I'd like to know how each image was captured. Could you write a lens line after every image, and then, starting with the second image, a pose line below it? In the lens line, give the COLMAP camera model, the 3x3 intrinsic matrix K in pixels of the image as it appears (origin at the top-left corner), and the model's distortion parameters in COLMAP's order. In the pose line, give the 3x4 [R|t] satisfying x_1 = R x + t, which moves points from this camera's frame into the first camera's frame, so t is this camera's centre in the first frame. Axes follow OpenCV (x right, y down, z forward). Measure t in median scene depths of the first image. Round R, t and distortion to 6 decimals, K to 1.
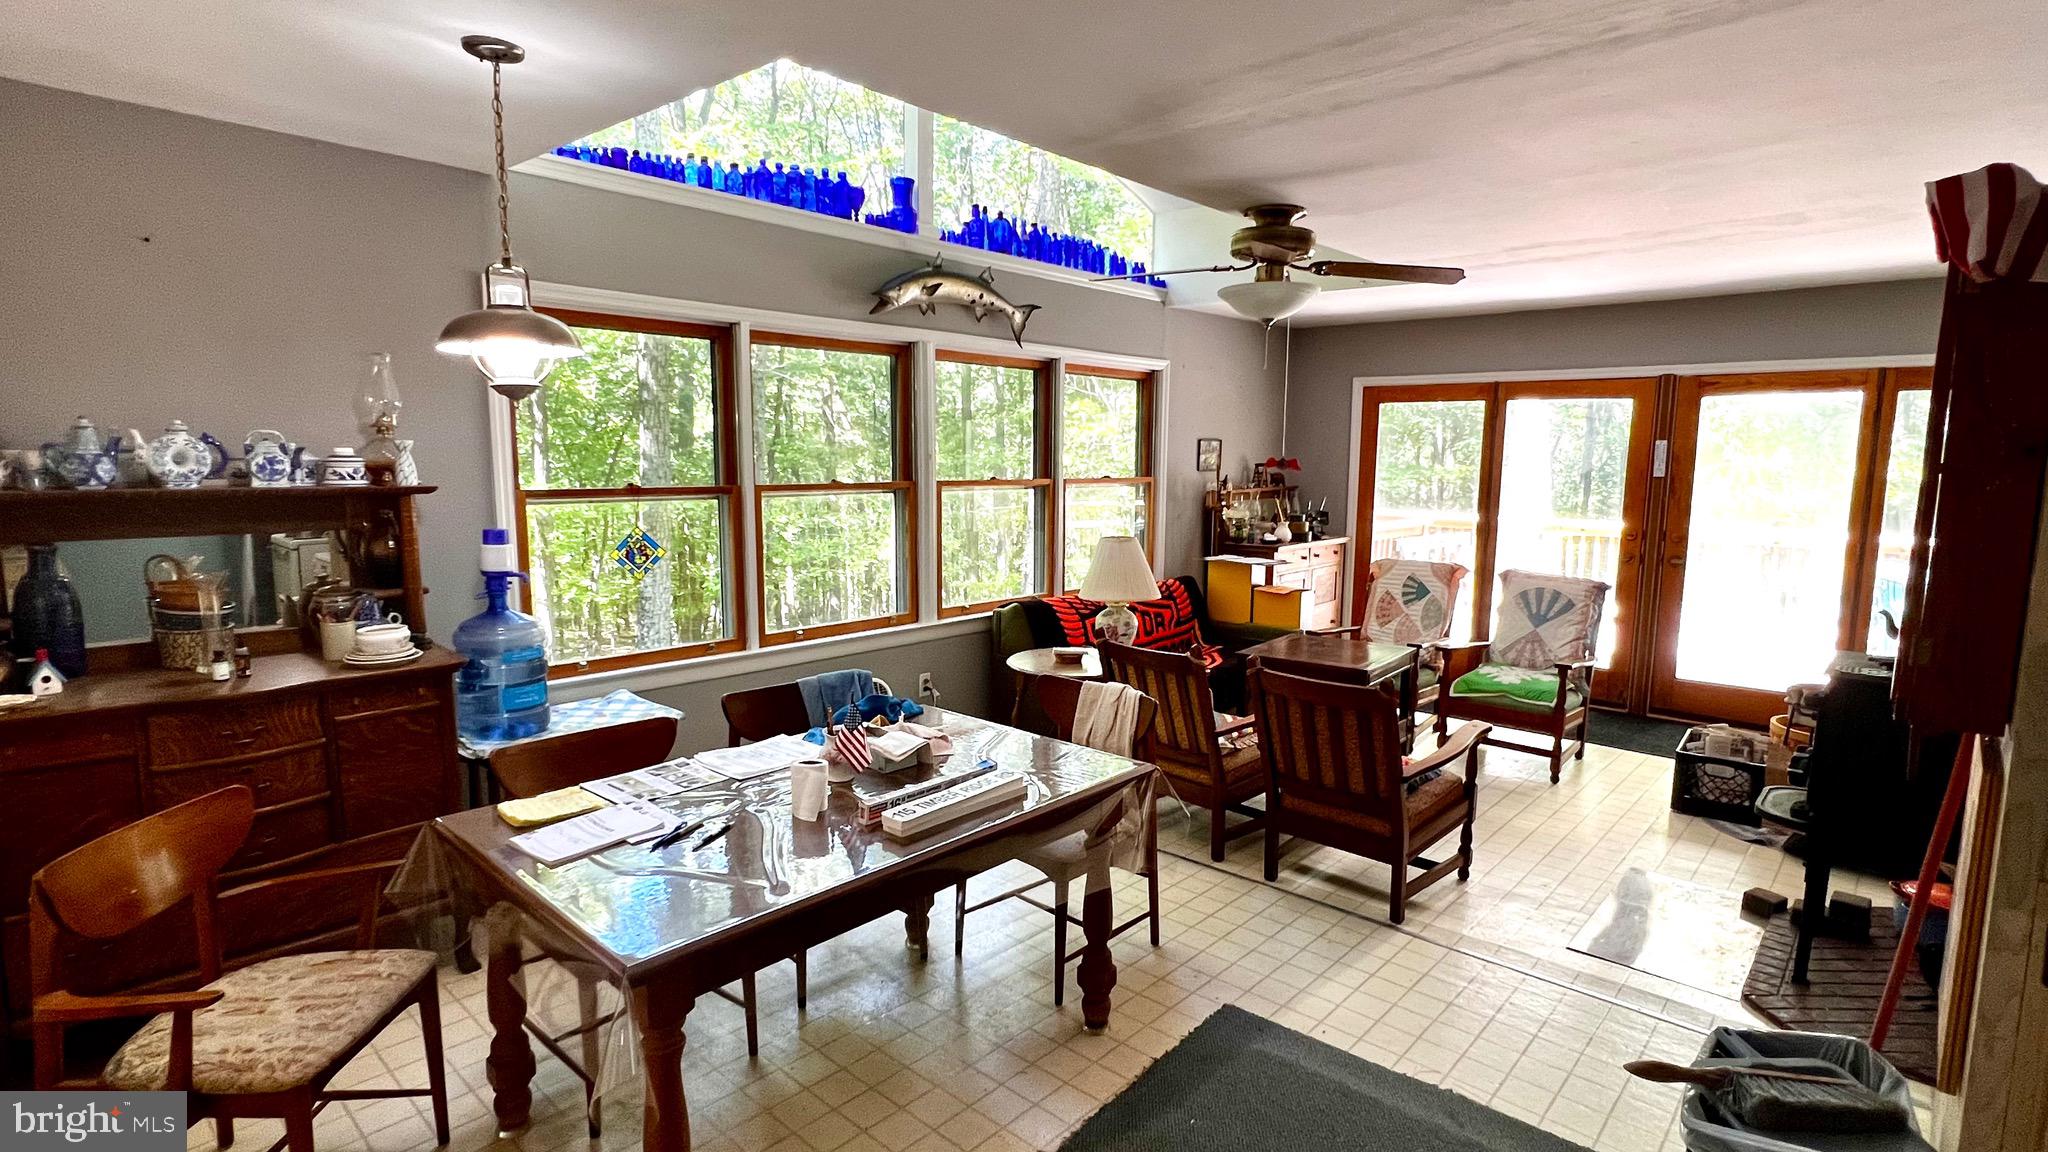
lens RADIAL K [[1000.9, 0, 1037.6], [0, 1000.9, 577.9], [0, 0, 1]] dist [0.004105, -0.000025]
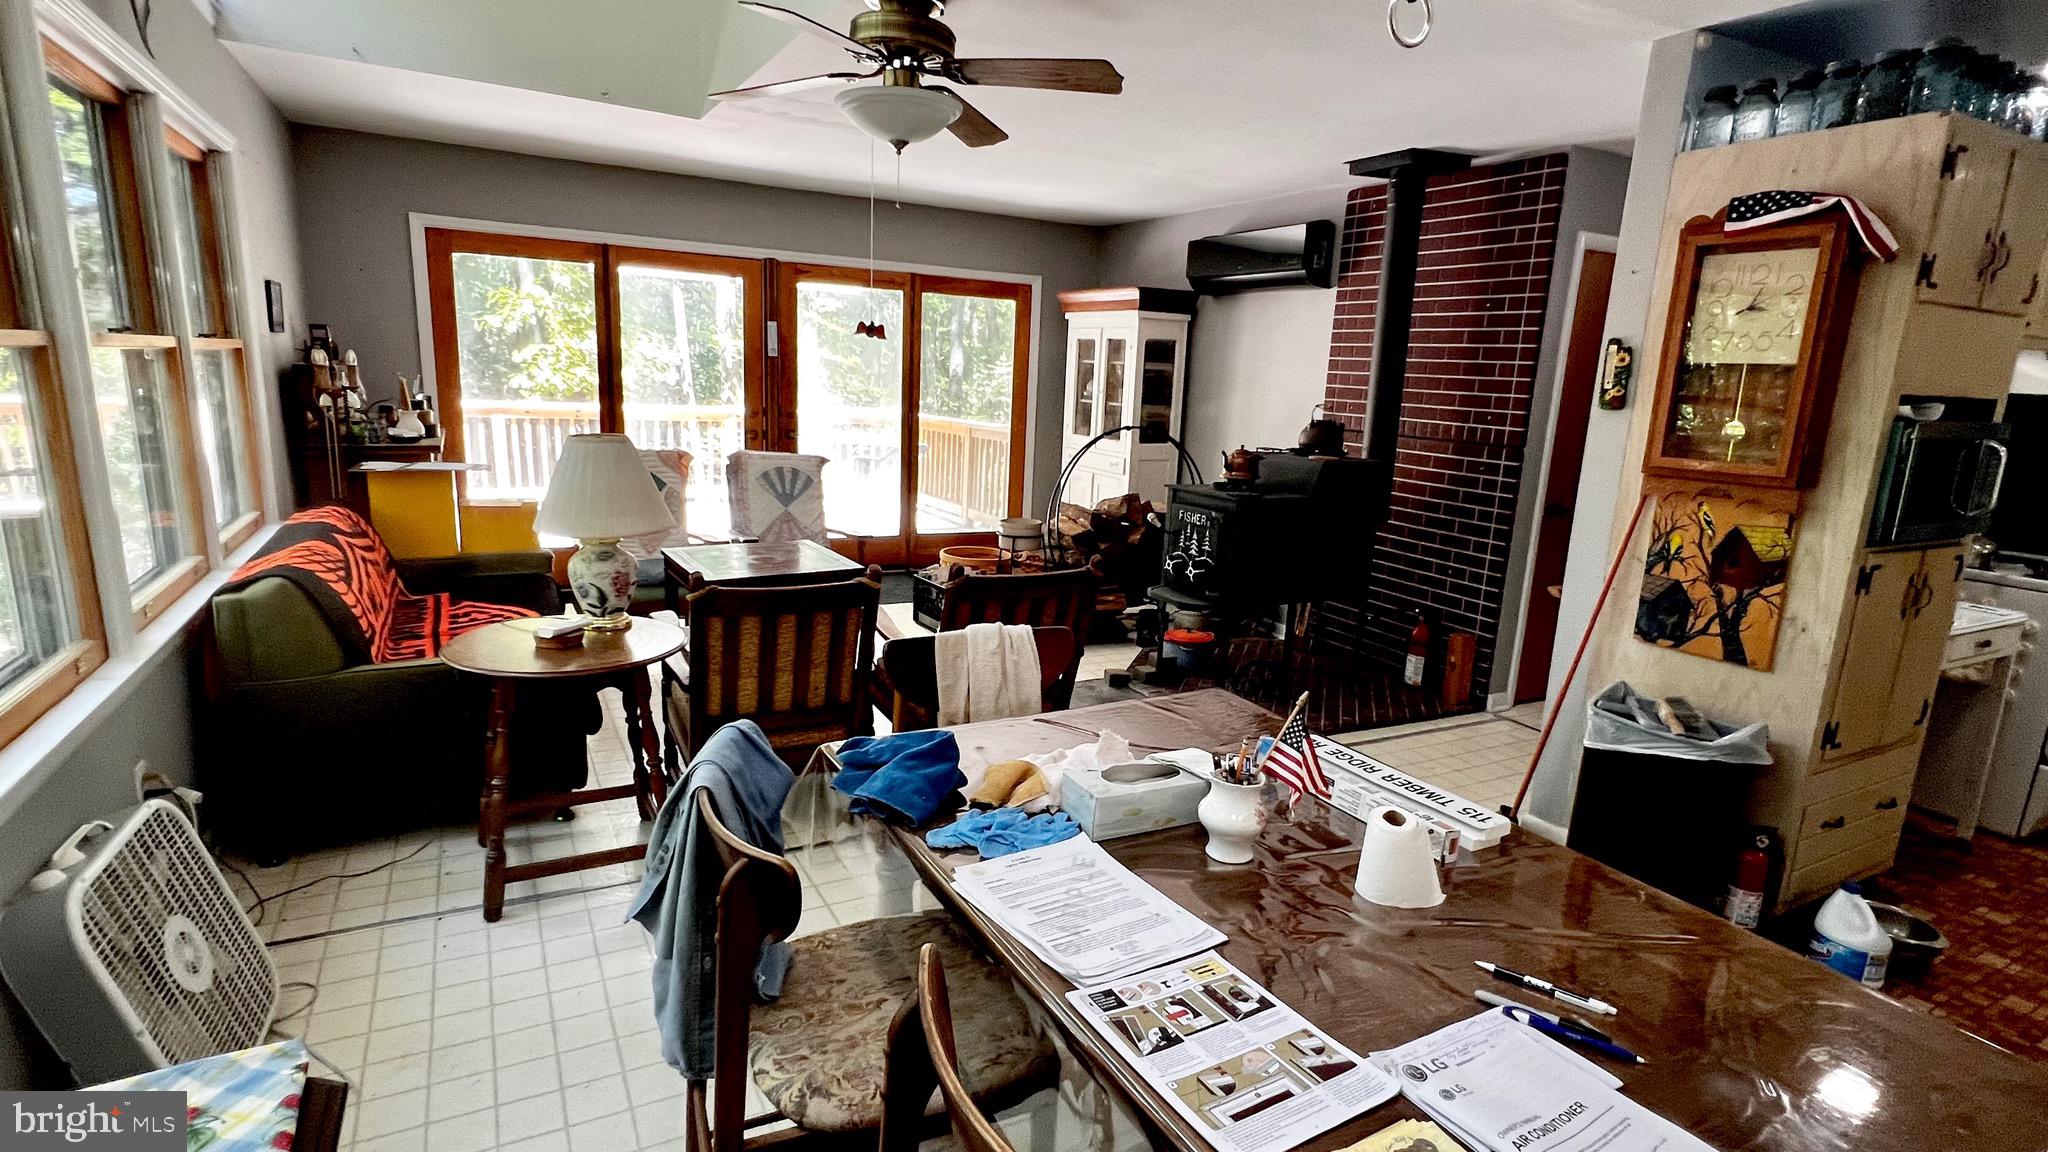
lens RADIAL K [[1000.9, 0, 1025.0], [0, 1000.9, 581.9], [0, 0, 1]] dist [0.004105, -0.000025]
pose [[0.331343, -0.194303, 0.923287, -0.317631], [0.083398, 0.980767, 0.176470, -0.029683], [-0.939817, 0.018528, 0.341174, 0.386014]]
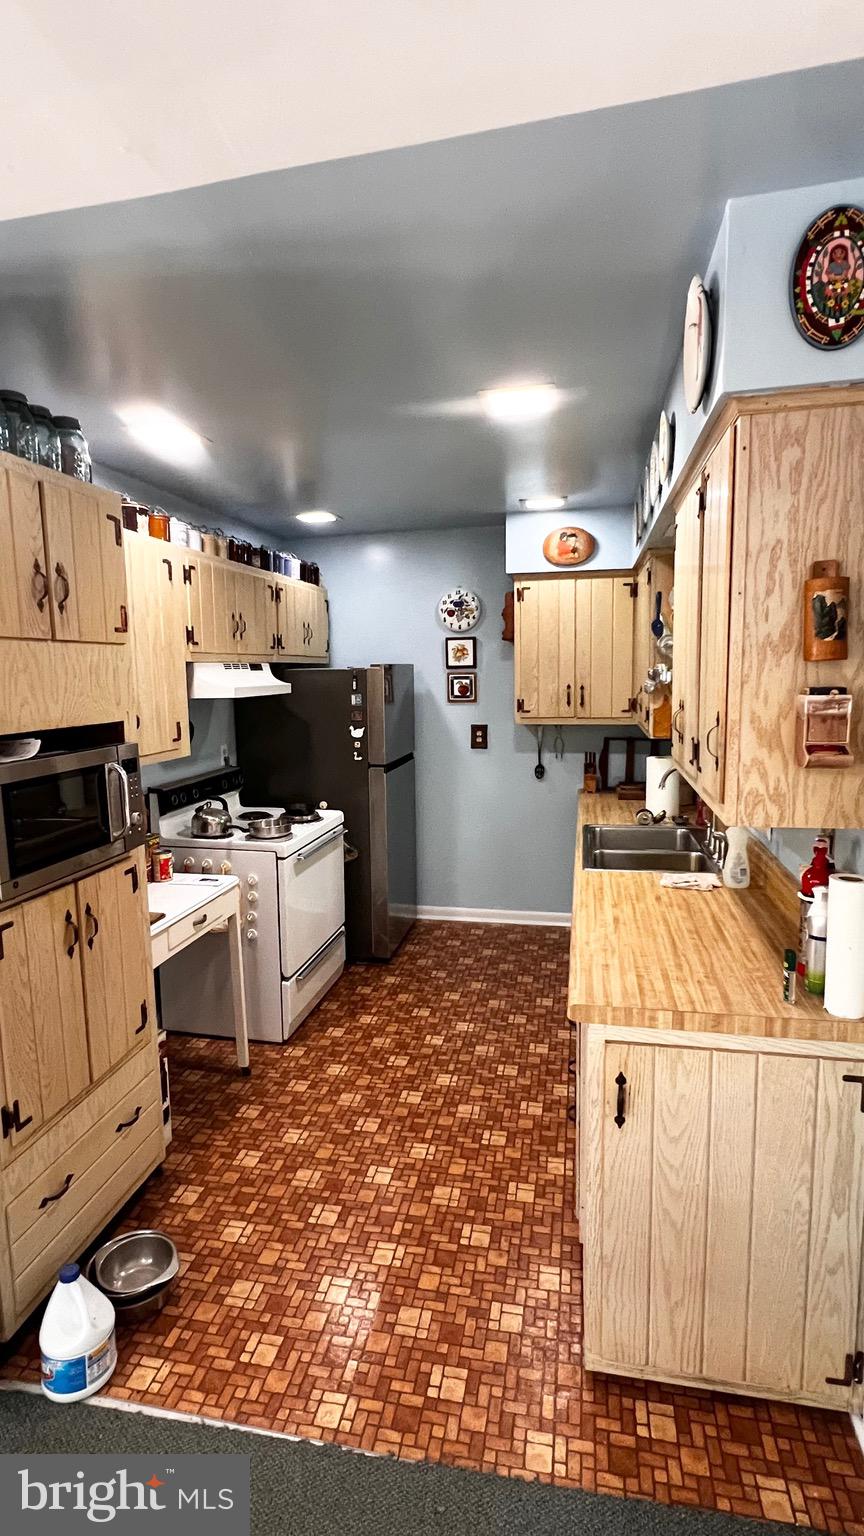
lens RADIAL K [[750.7, 0, 429.8], [0, 750.7, 770.7], [0, 0, 1]] dist [0.004105, -0.000025]
pose [[-0.512478, -0.111351, 0.851450, -0.218609], [0.122355, 0.971970, 0.200757, -0.027360], [-0.849939, 0.207063, -0.484489, 0.282674]]
